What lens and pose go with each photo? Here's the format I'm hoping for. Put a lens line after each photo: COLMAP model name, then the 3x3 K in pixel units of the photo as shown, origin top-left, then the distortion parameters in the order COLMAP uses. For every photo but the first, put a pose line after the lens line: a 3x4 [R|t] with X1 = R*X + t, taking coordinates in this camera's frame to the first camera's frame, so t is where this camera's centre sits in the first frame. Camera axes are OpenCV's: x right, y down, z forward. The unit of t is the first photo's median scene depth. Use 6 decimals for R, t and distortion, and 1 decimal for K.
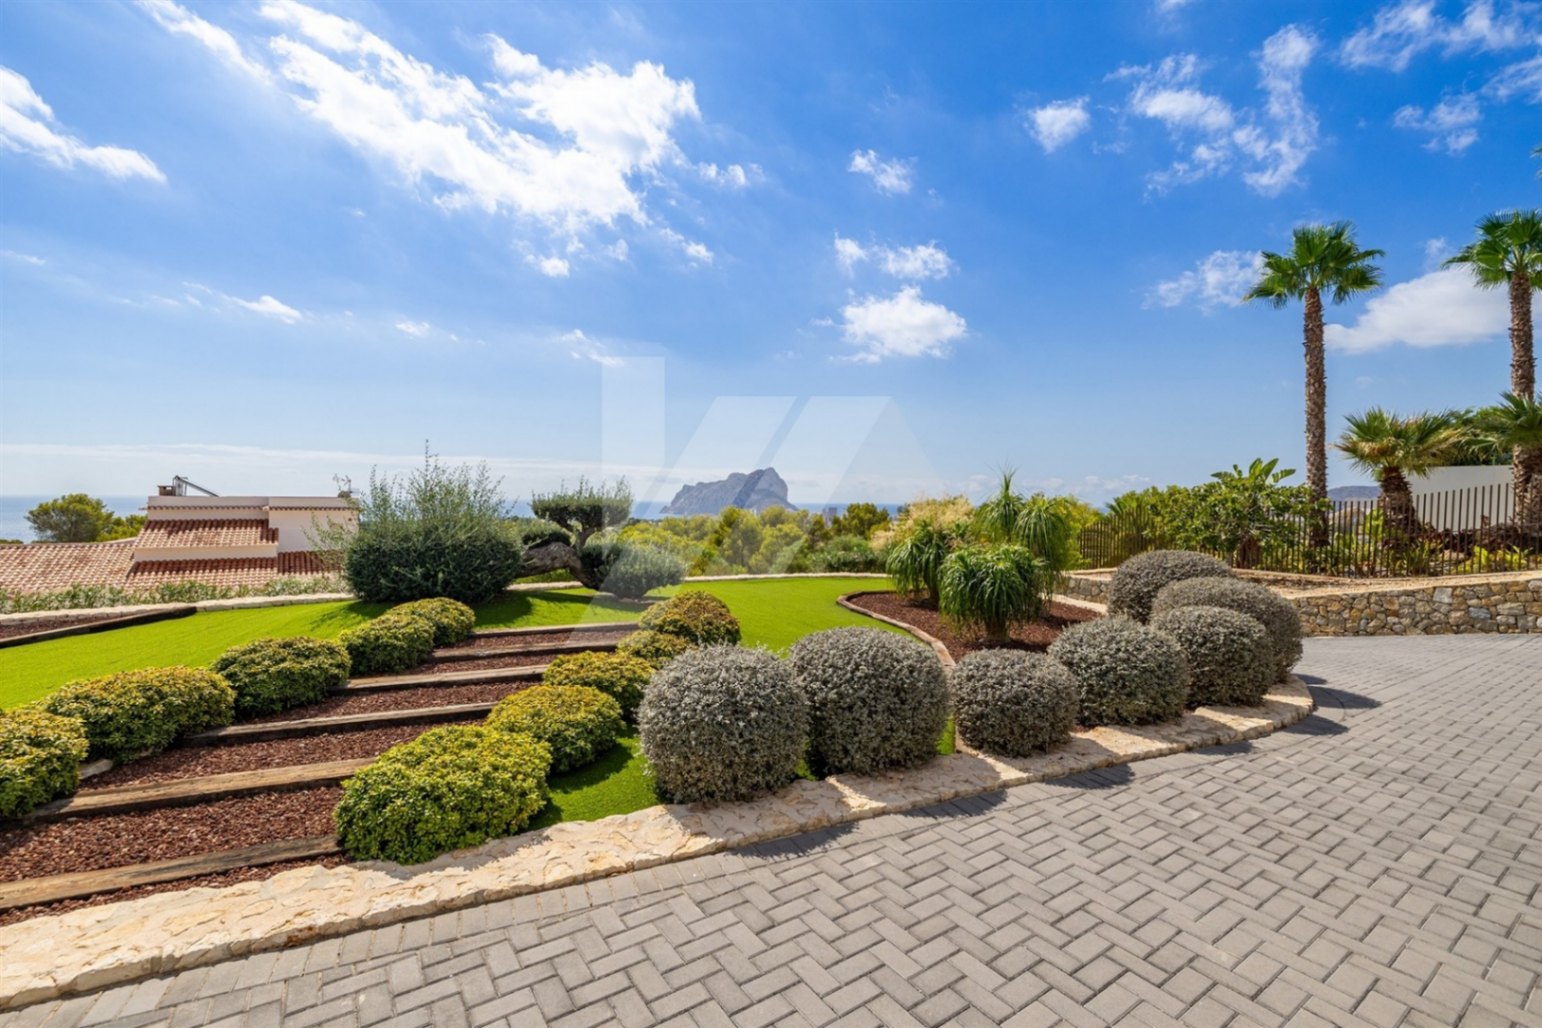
lens RADIAL K [[662.4, 0, 759.7], [0, 662.4, 518.5], [0, 0, 1]] dist [0.005779, 0.000751]
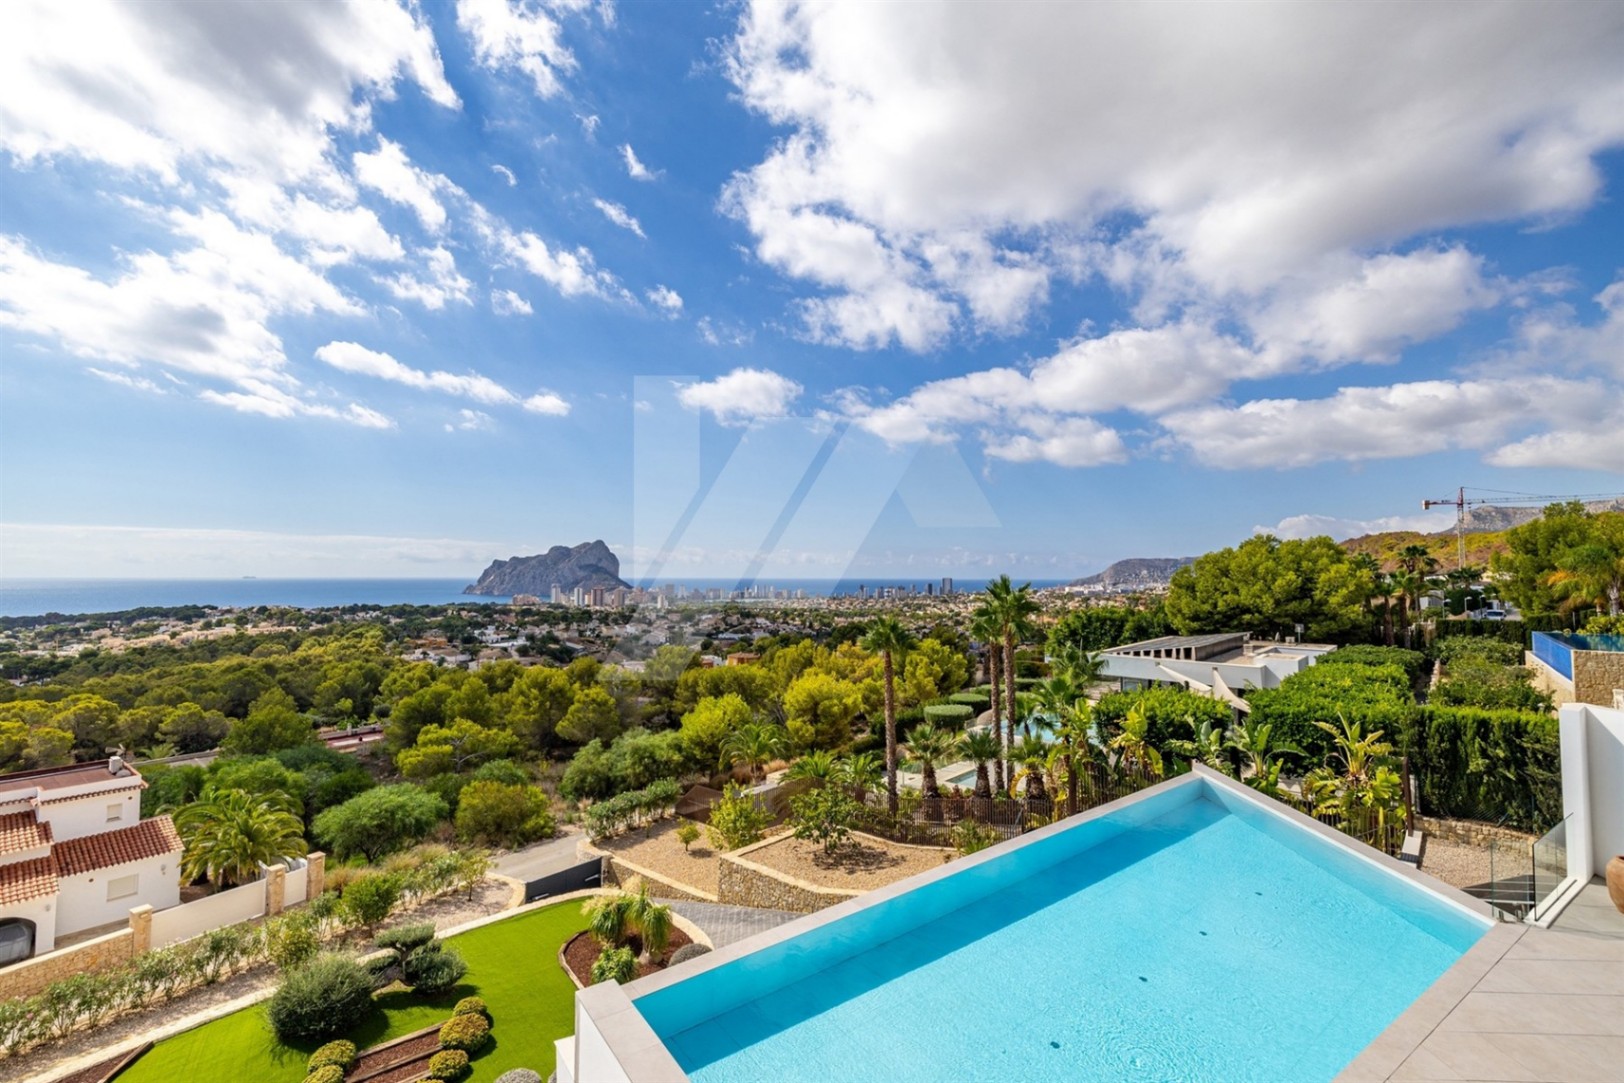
lens RADIAL K [[717.2, 0, 797.3], [0, 717.2, 528.1], [0, 0, 1]] dist [0.008715, 0.000418]
pose [[0.959672, 0.007765, 0.281016, 0.104348], [0.018138, 0.995825, -0.089460, -0.492232], [-0.280537, 0.090950, 0.955525, -0.686540]]
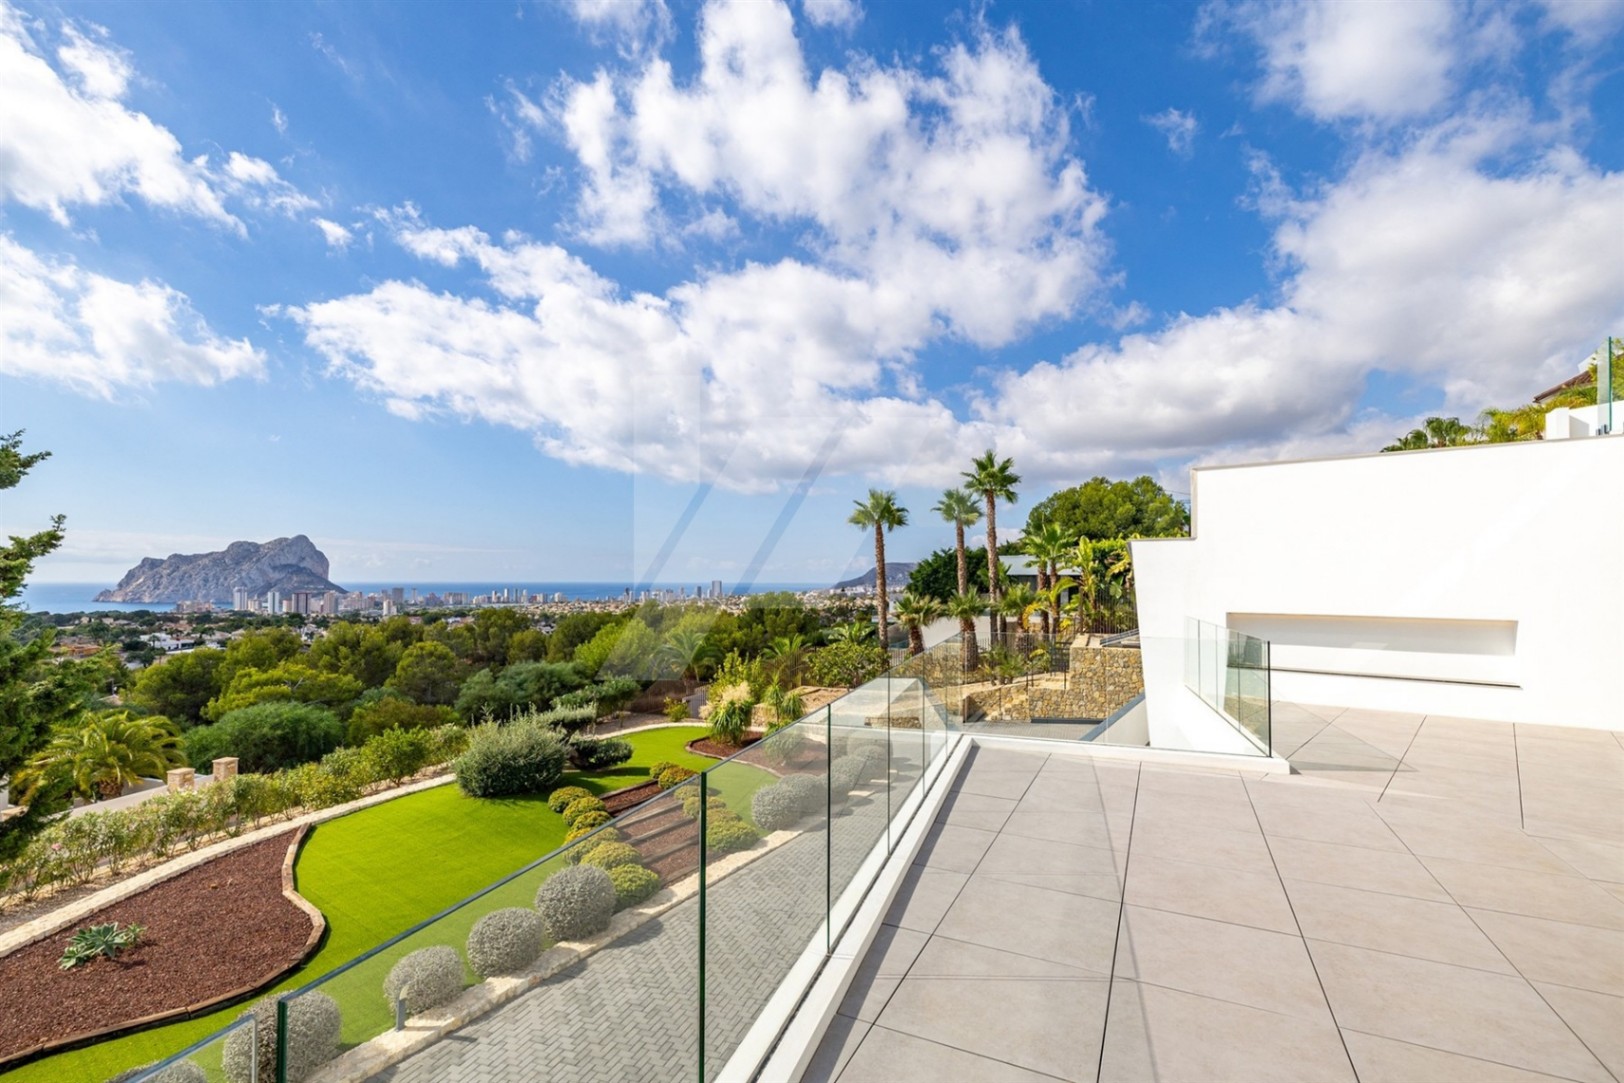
lens RADIAL K [[746.4, 0, 807.4], [0, 746.4, 556.2], [0, 0, 1]] dist [0.004248, 0.000440]
pose [[0.818248, 0.006792, 0.574826, -0.450676], [0.024632, 0.998598, -0.046862, -0.171046], [-0.574338, 0.052504, 0.816933, -0.492149]]
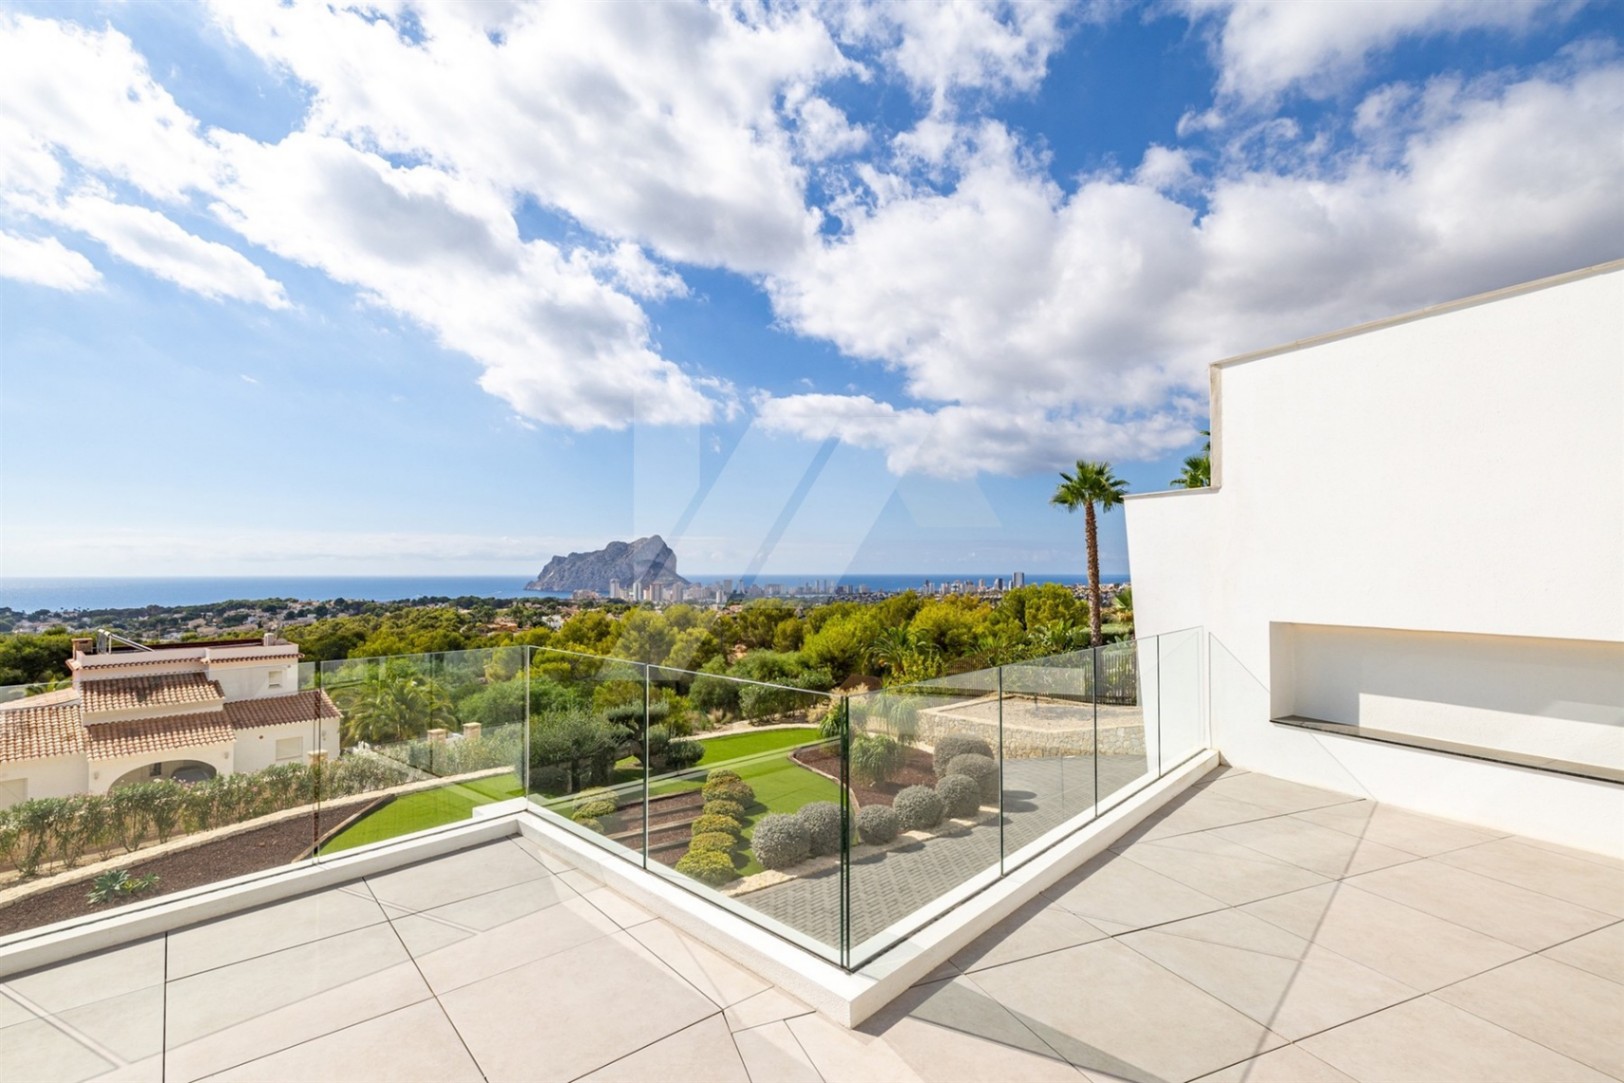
lens RADIAL K [[746.4, 0, 791.5], [0, 746.4, 559.6], [0, 0, 1]] dist [0.004248, 0.000440]
pose [[0.980907, -0.012019, 0.194105, -0.130159], [0.020354, 0.998952, -0.041006, -0.164440], [-0.193409, 0.044174, 0.980123, -0.473123]]
